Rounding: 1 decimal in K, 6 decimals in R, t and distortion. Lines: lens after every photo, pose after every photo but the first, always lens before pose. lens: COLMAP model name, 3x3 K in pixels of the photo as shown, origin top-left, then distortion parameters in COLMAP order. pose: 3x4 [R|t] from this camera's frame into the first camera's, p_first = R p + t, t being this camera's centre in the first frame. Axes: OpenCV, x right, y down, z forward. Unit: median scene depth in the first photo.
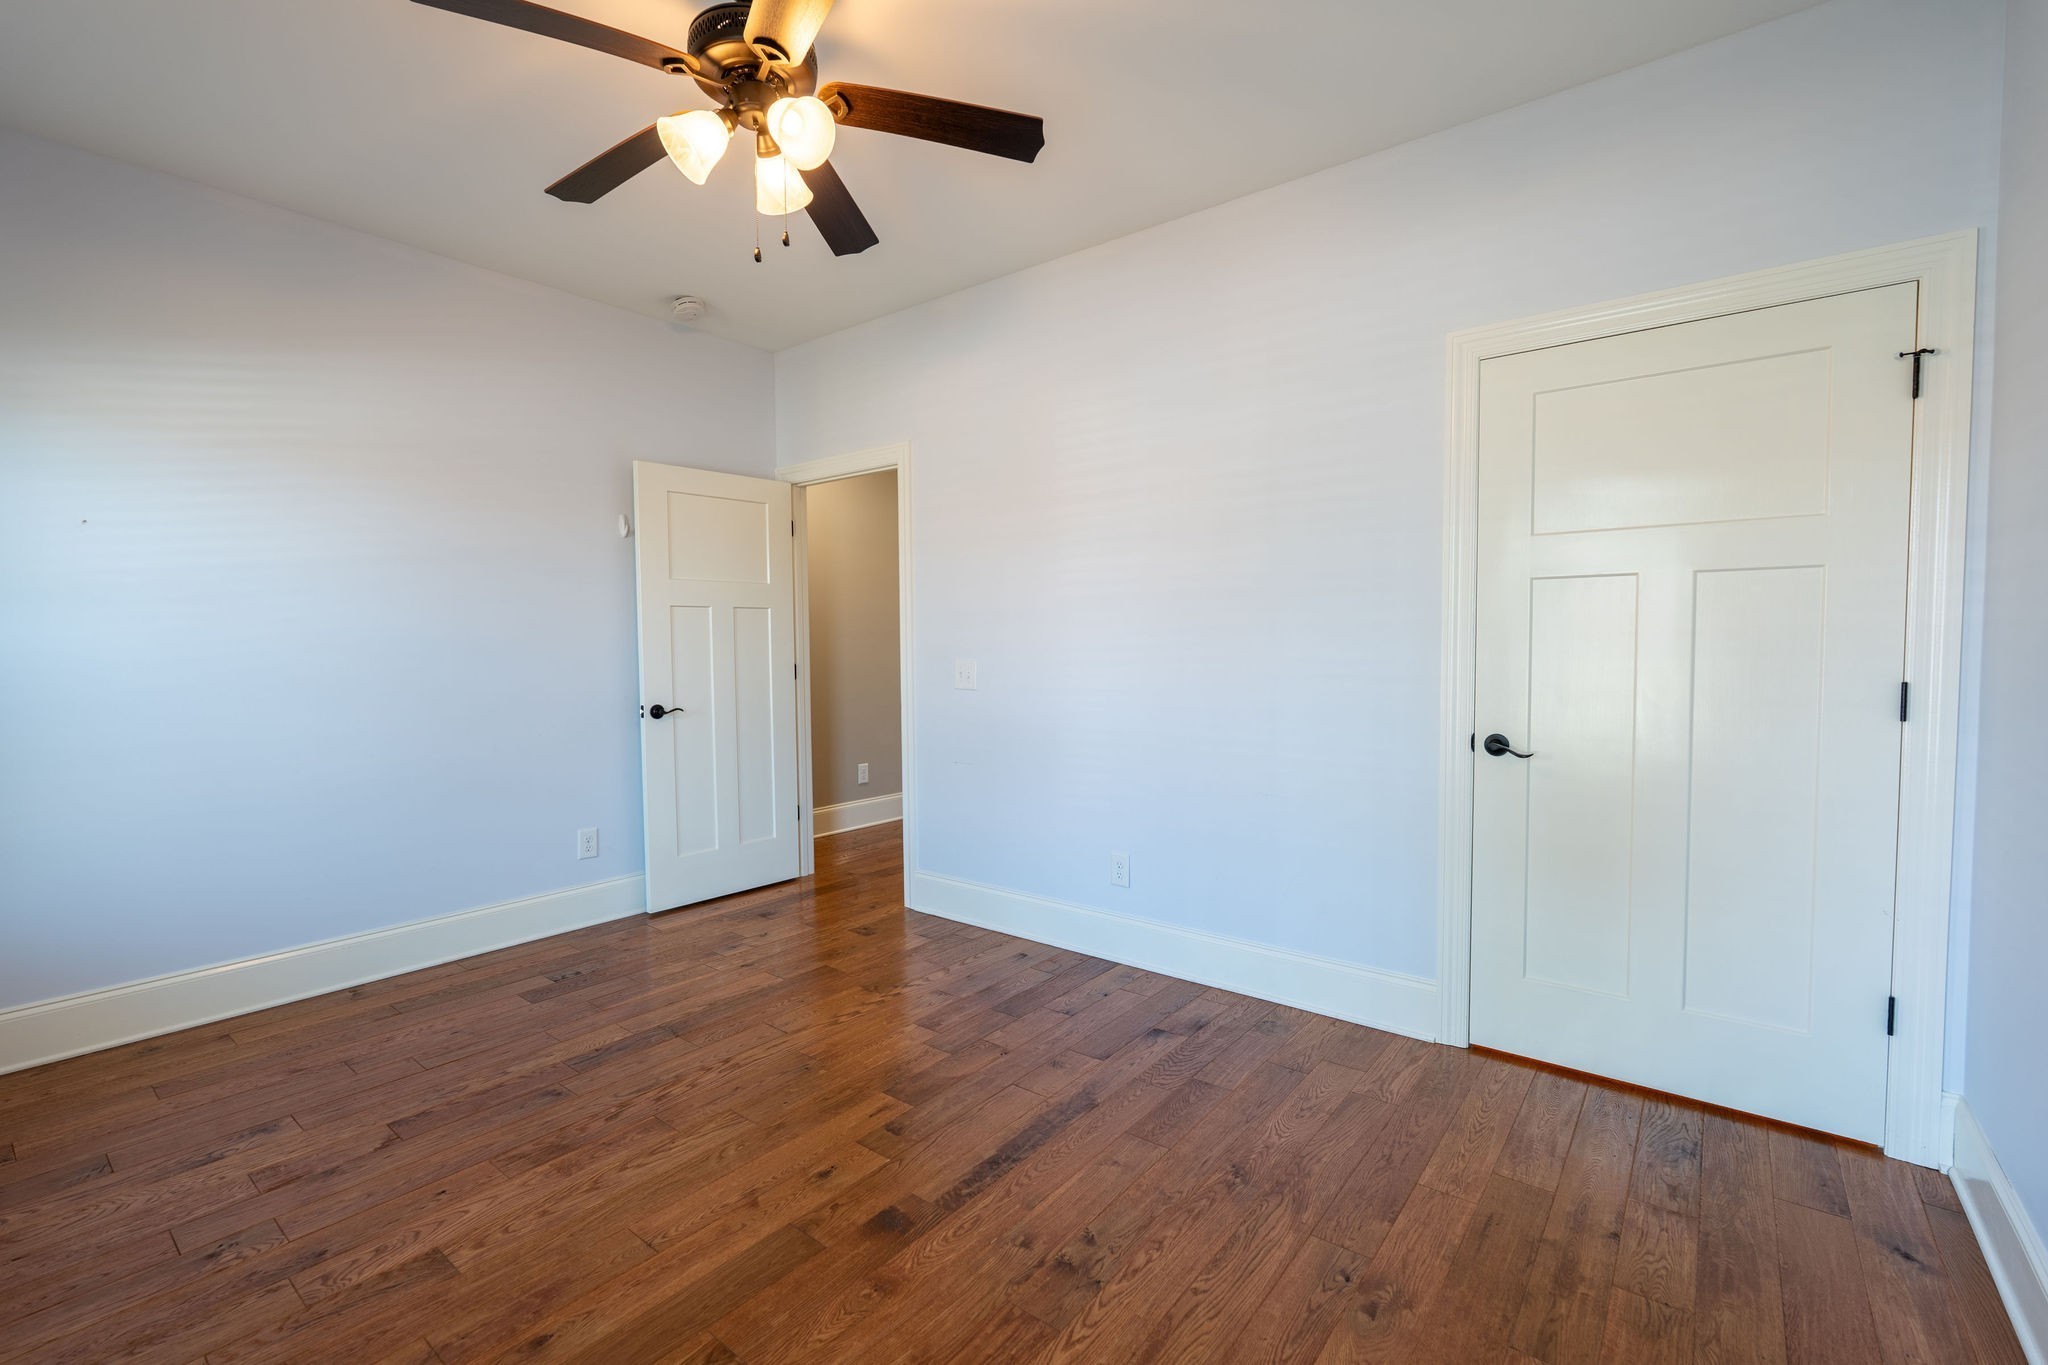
lens RADIAL K [[898.9, 0, 1038.5], [0, 898.9, 686.0], [0, 0, 1]] dist [-0.002385, -0.000059]
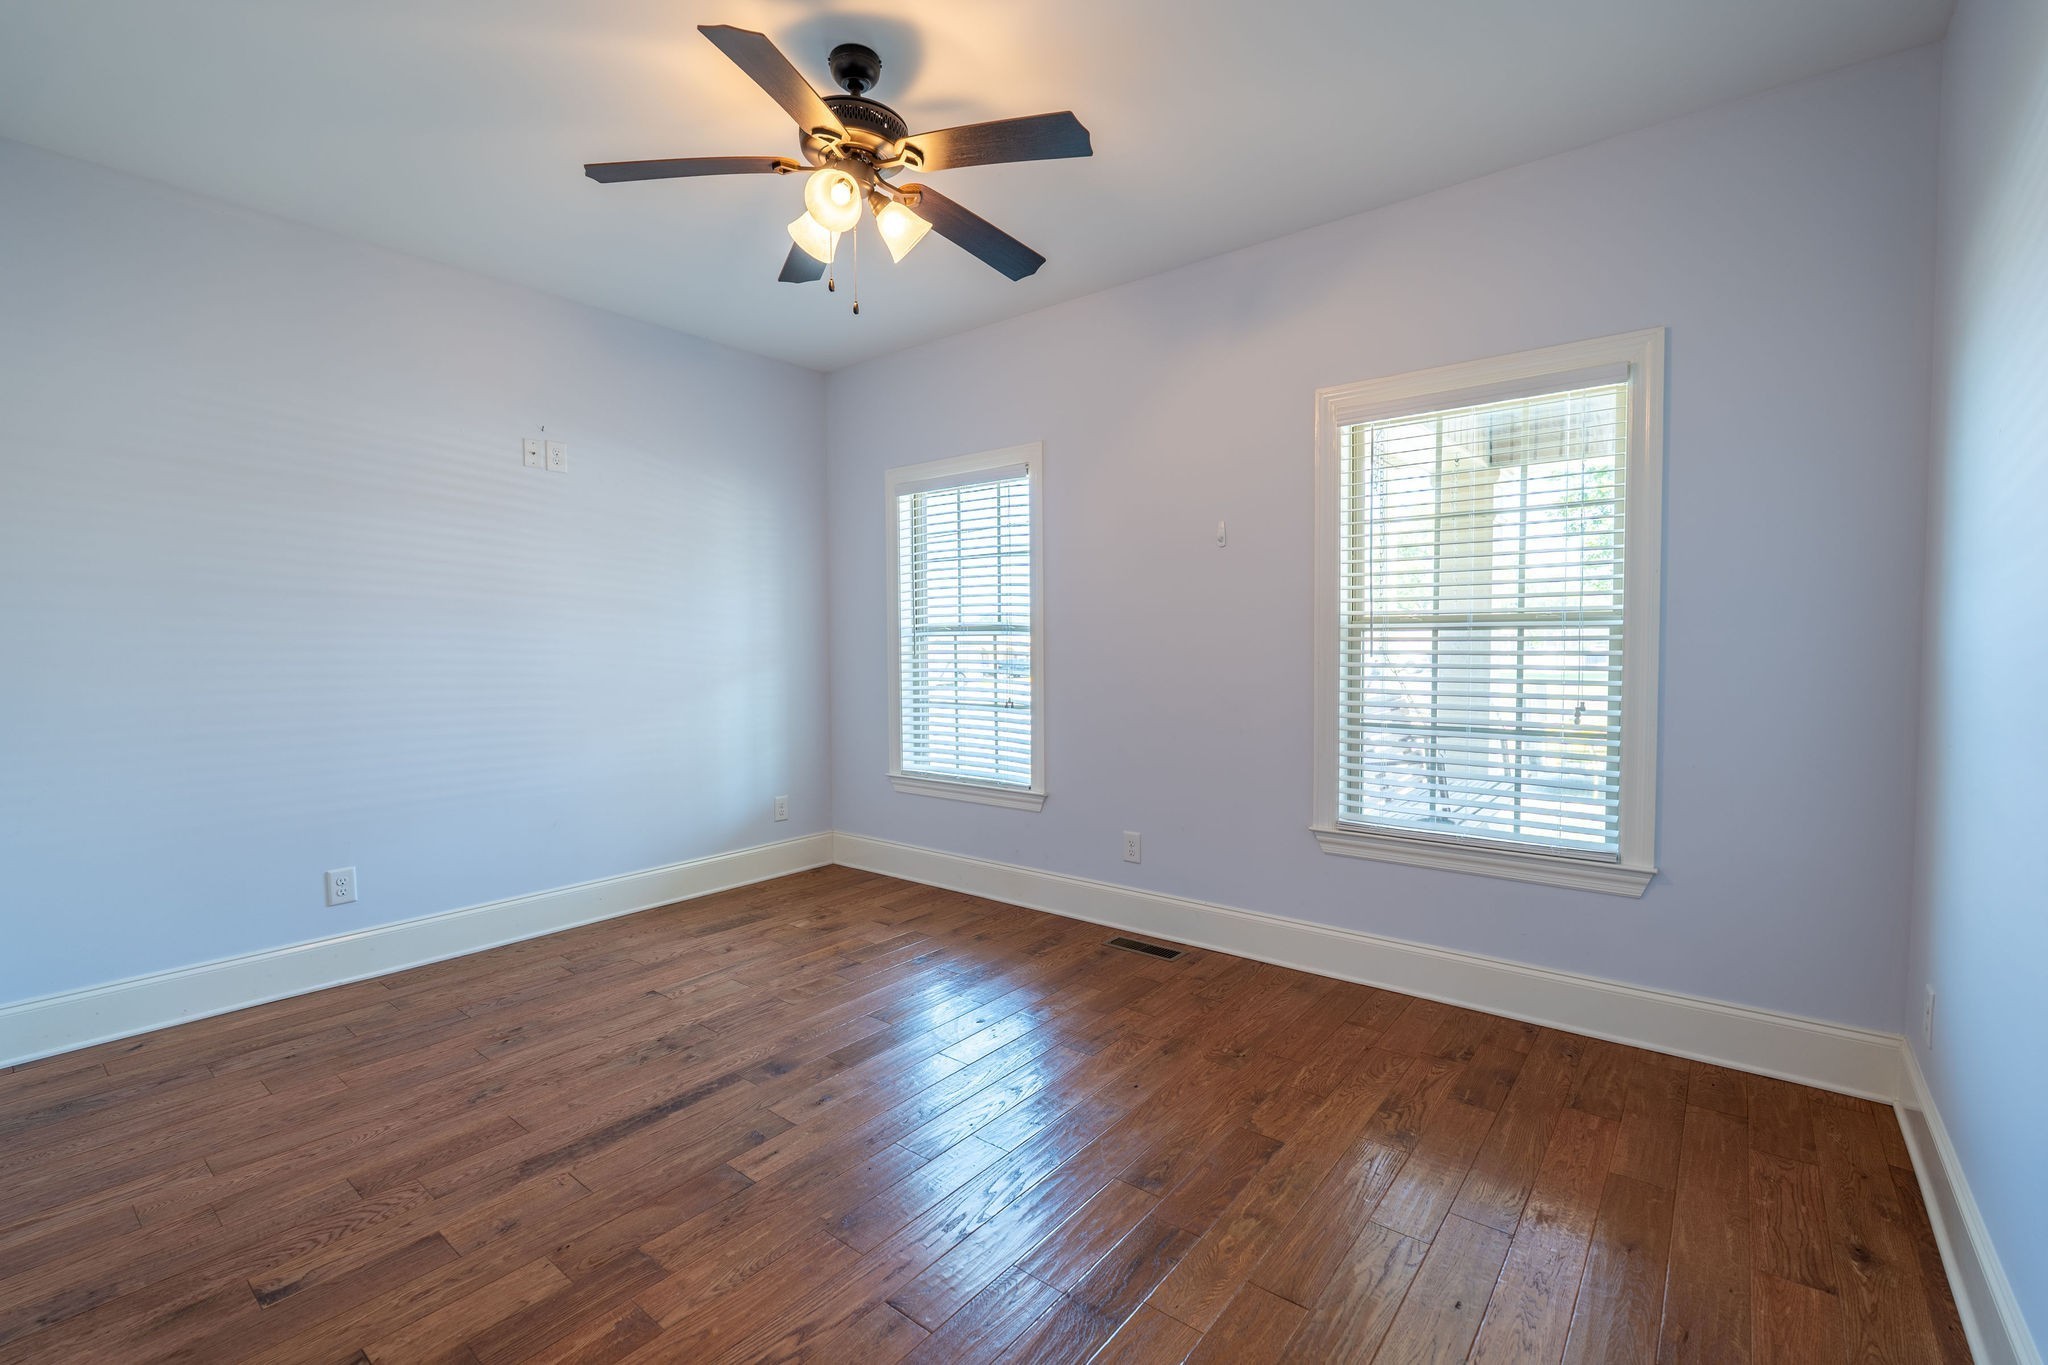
lens RADIAL K [[898.9, 0, 1038.5], [0, 898.9, 686.0], [0, 0, 1]] dist [-0.002385, -0.000059]
pose [[-0.999800, 0.017102, 0.010341, -0.489211], [0.018095, 0.994300, 0.105074, -0.099345], [-0.008485, 0.105240, -0.994411, 1.920764]]
